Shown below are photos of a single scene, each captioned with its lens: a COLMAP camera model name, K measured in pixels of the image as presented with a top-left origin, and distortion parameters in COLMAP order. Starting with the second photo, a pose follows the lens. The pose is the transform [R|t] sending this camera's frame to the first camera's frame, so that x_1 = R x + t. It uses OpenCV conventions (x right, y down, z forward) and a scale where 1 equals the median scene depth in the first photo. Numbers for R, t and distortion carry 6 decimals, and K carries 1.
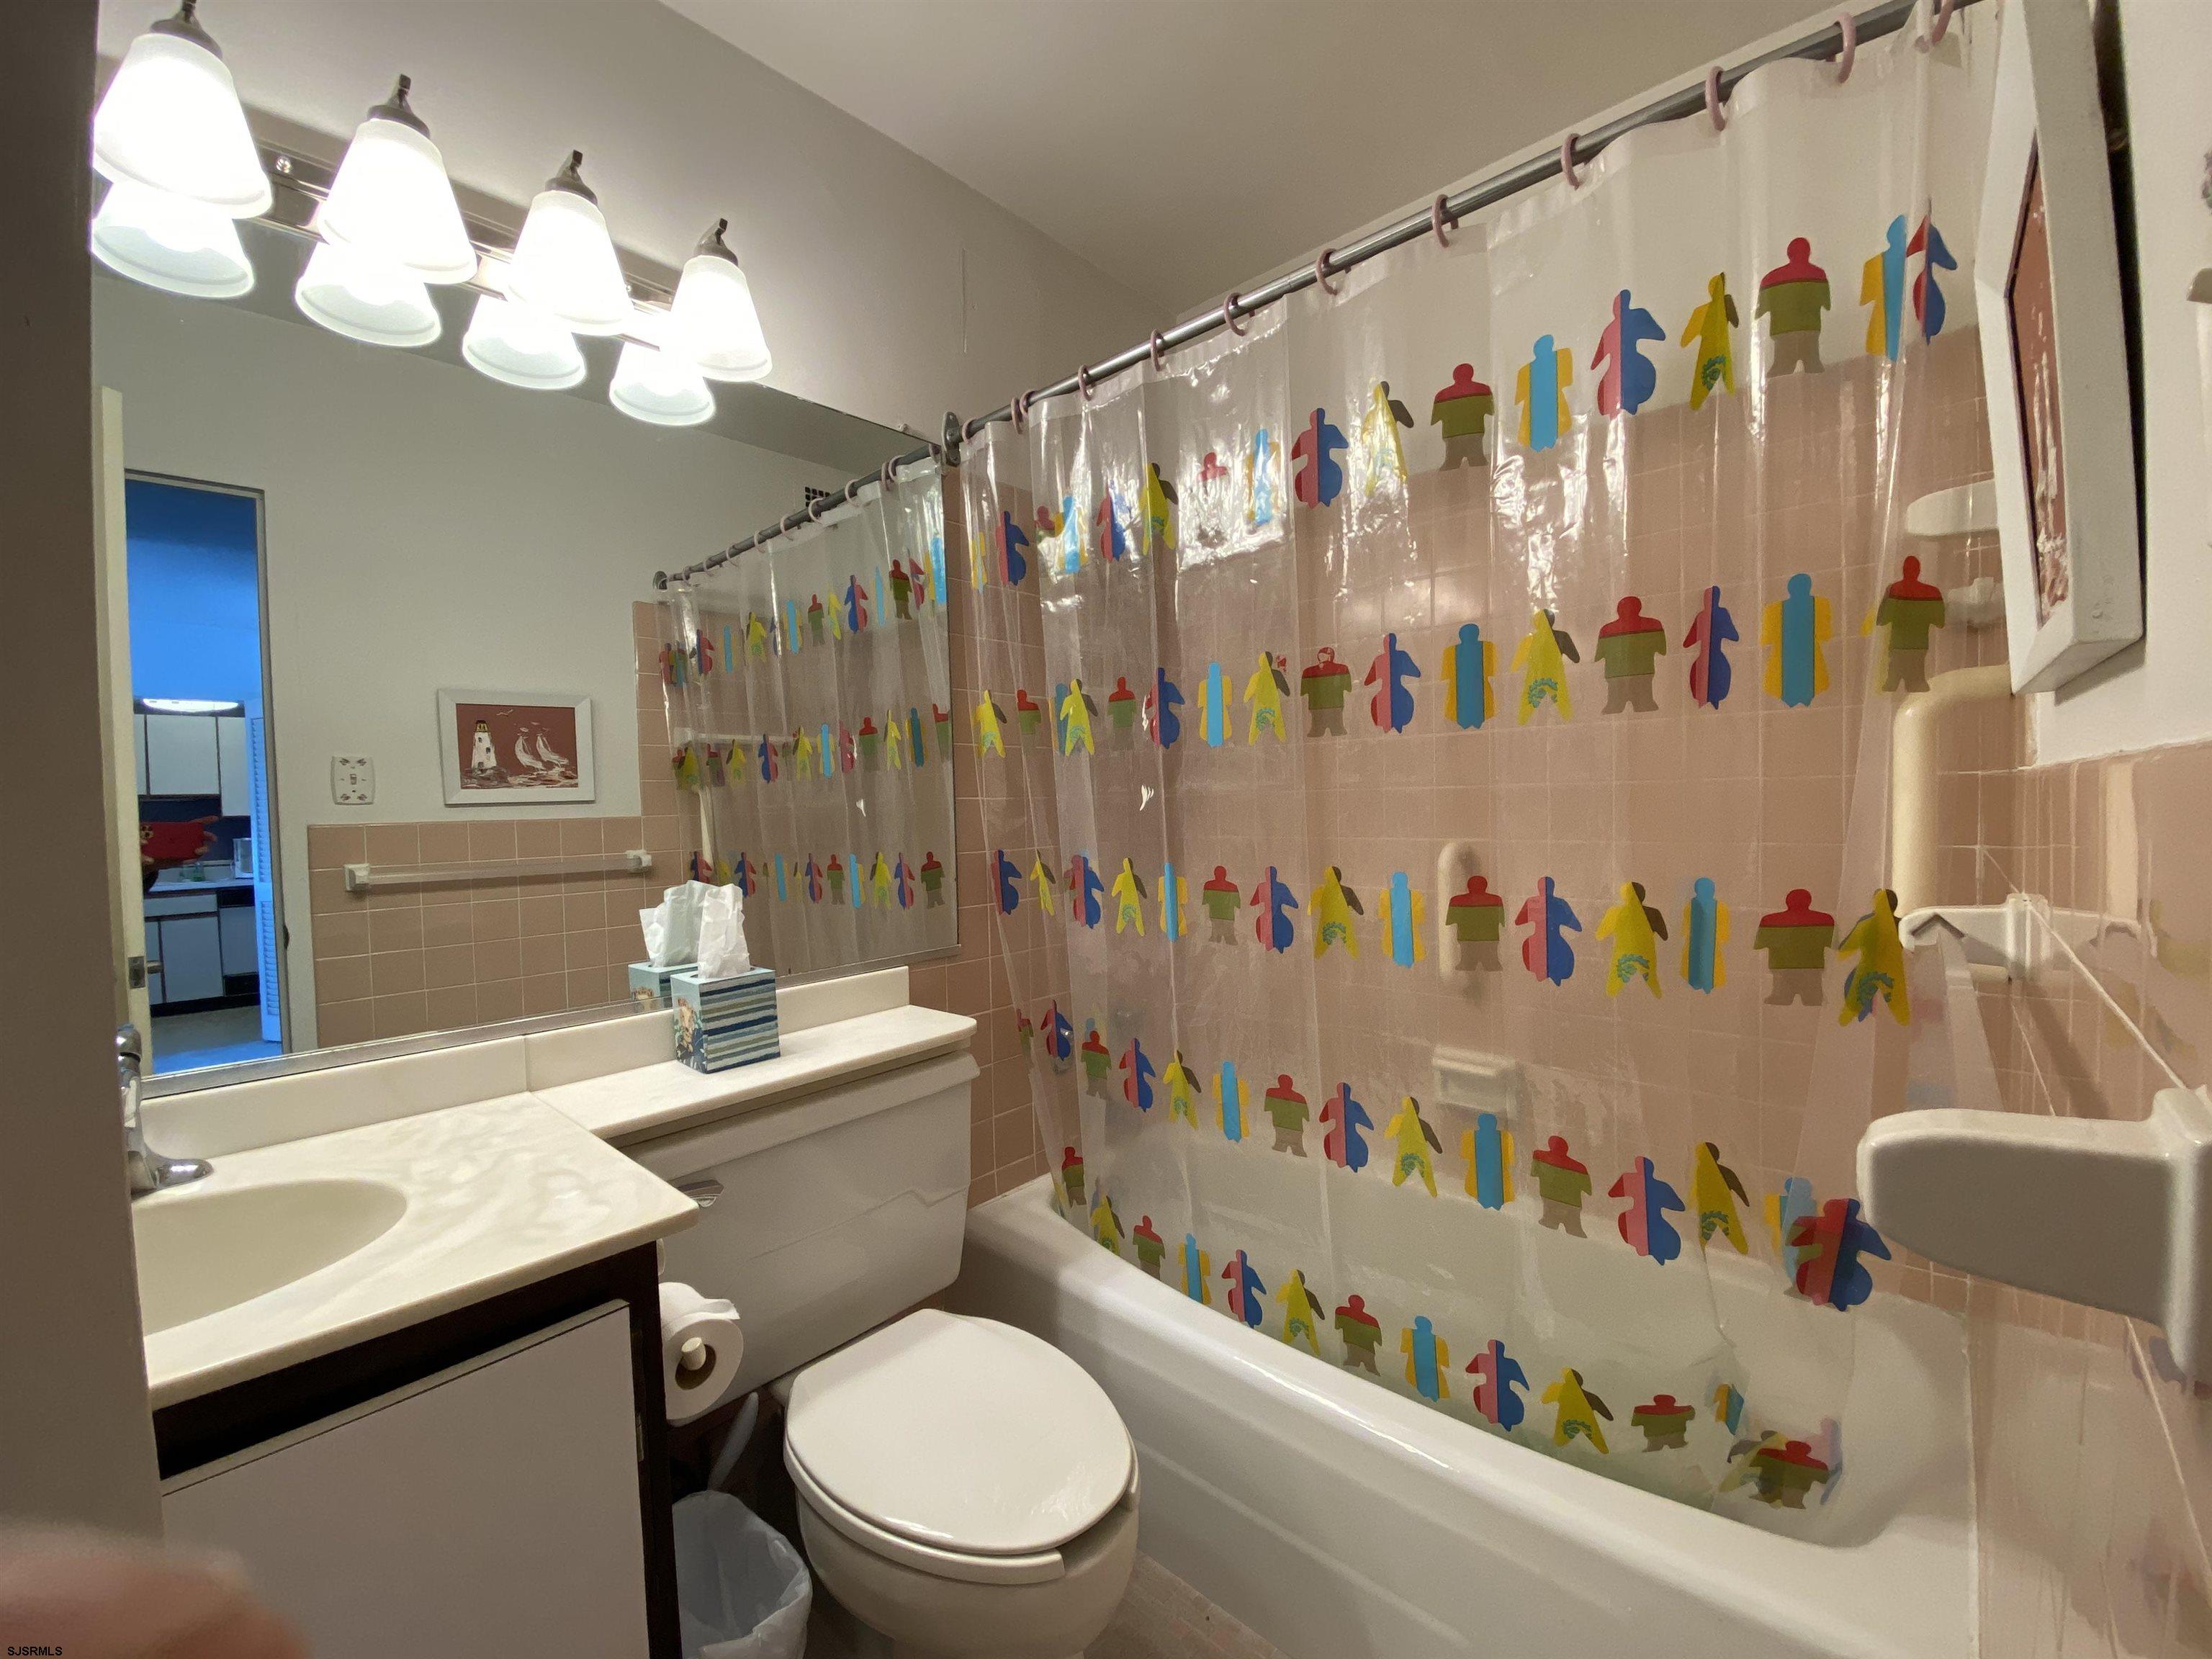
lens RADIAL K [[894.3, 0, 1103.6], [0, 894.3, 831.4], [0, 0, 1]] dist [0.009726, -0.016970]
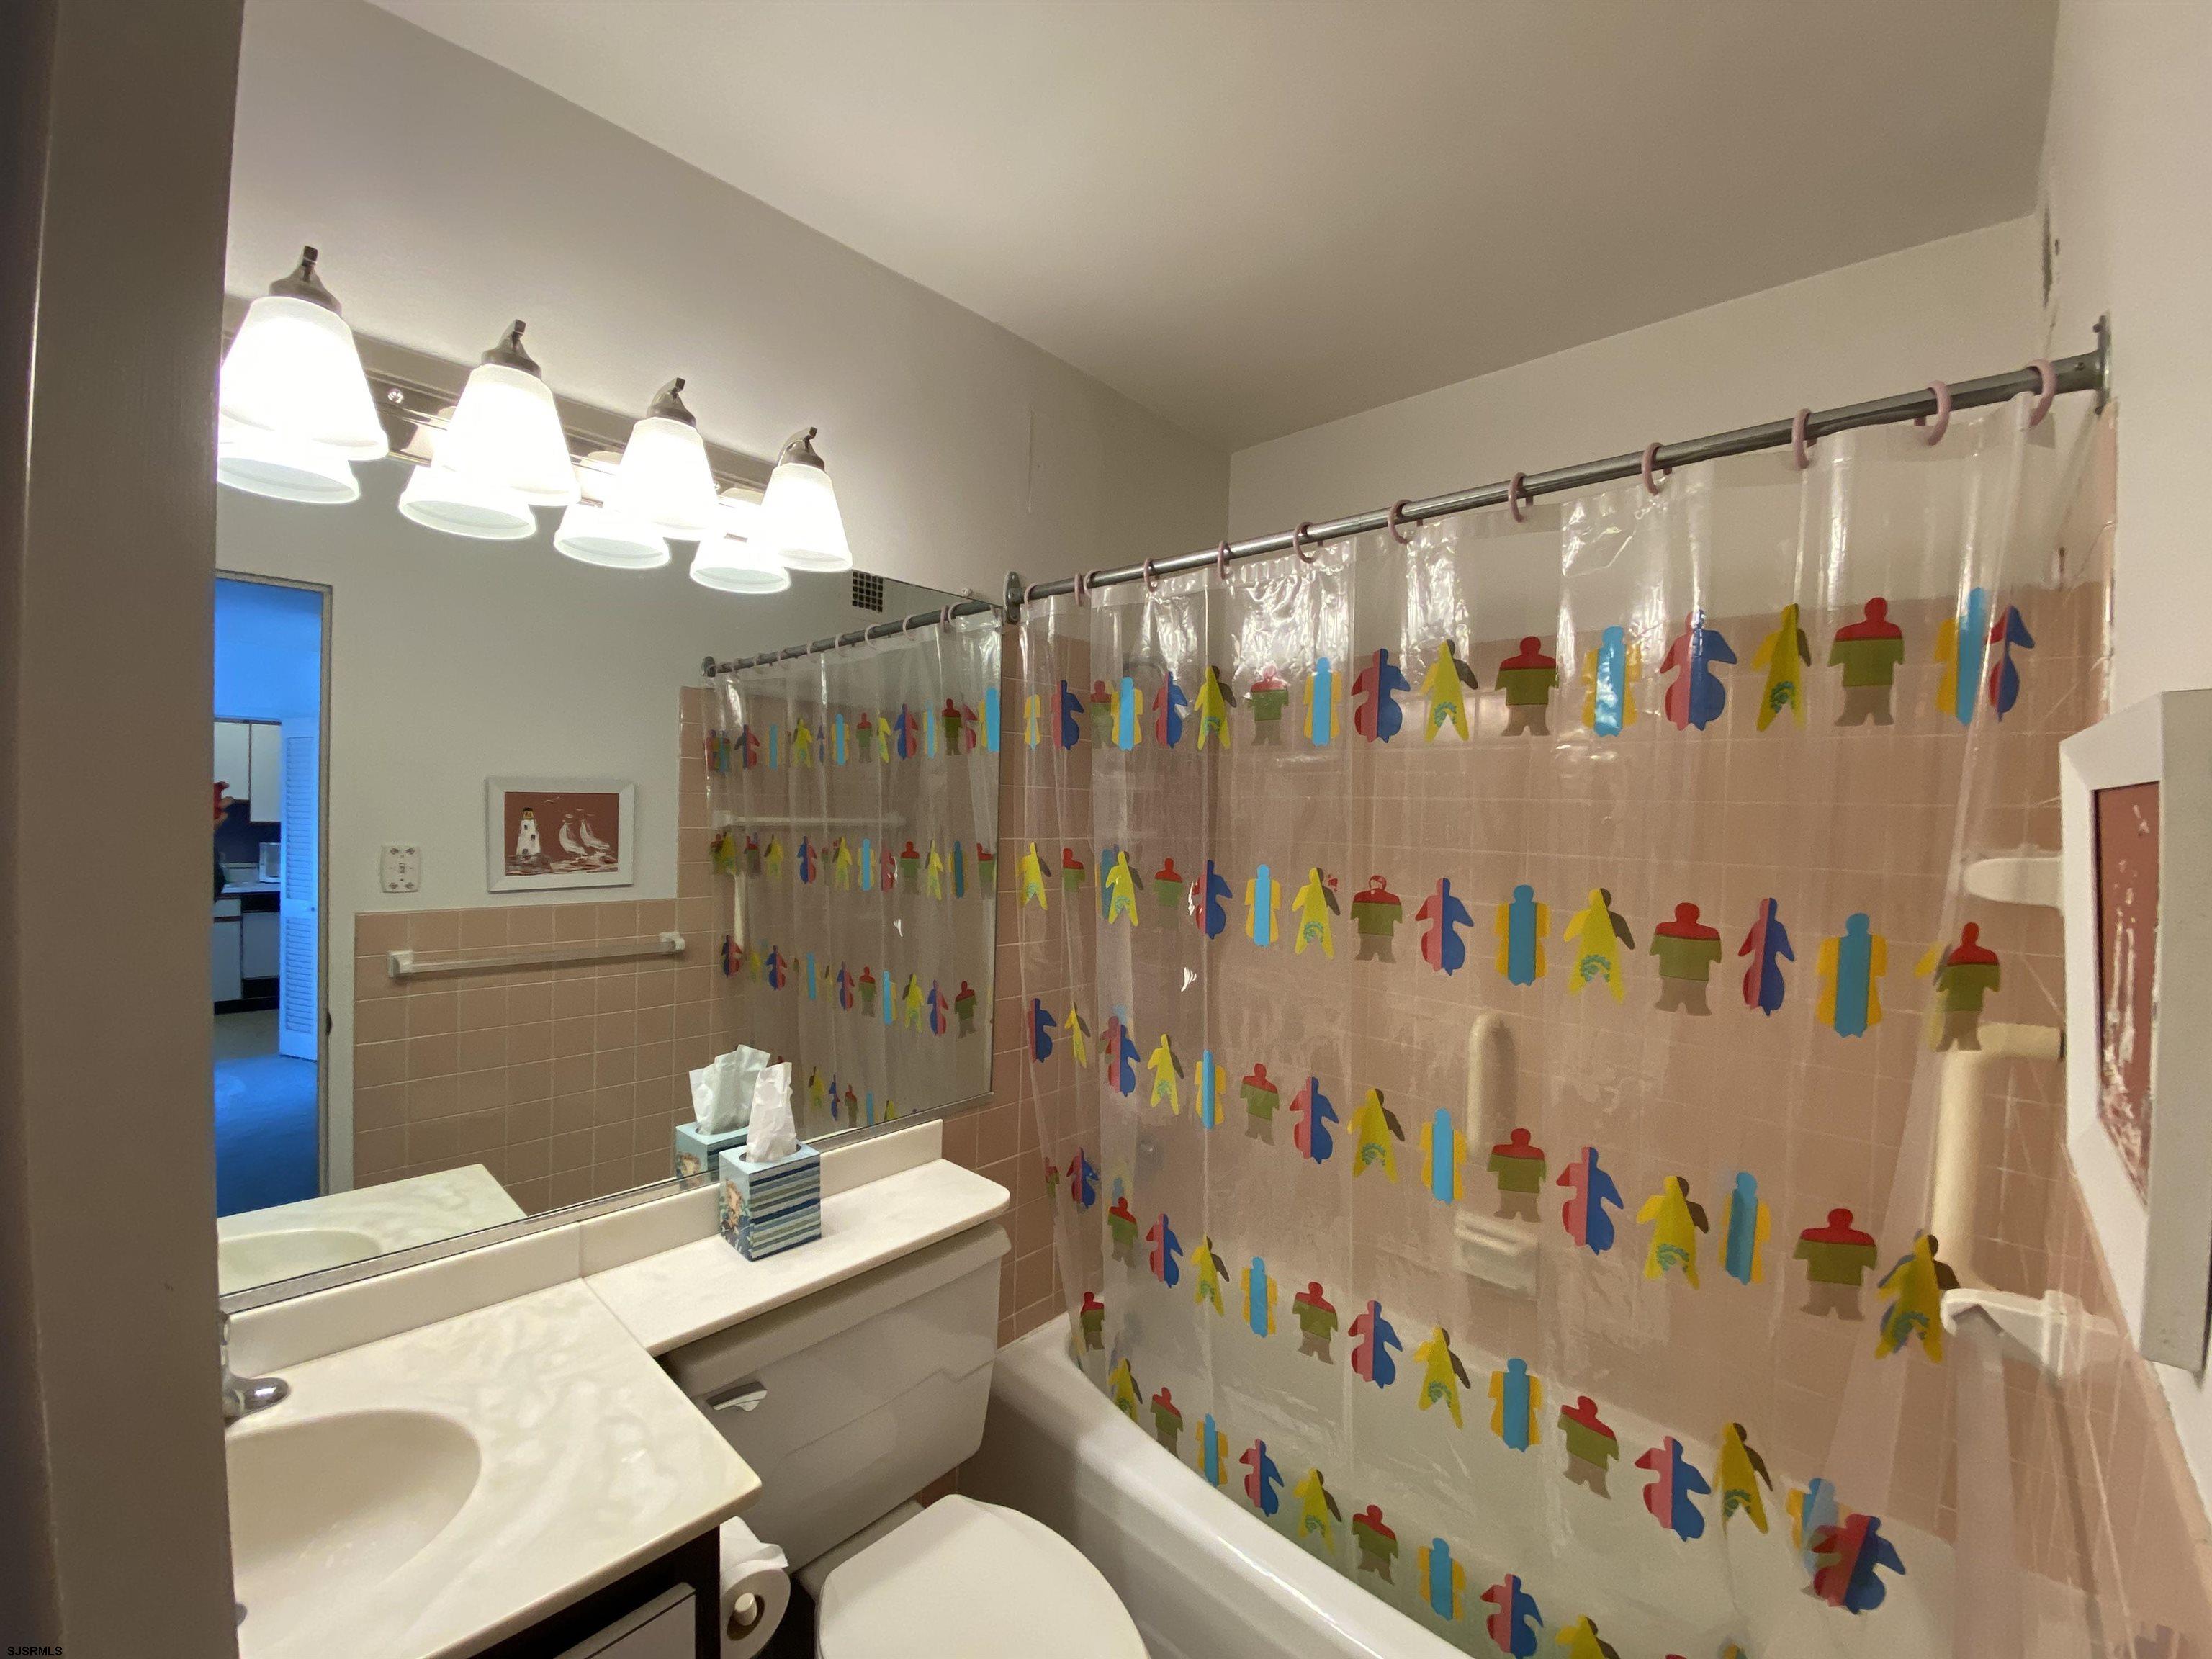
lens RADIAL K [[894.3, 0, 1102.5], [0, 894.3, 828.9], [0, 0, 1]] dist [0.009726, -0.016970]
pose [[0.998581, 0.052250, -0.010284, -0.058085], [-0.052374, 0.998553, -0.012220, -0.228958], [0.009631, 0.012742, 0.999872, -0.024239]]
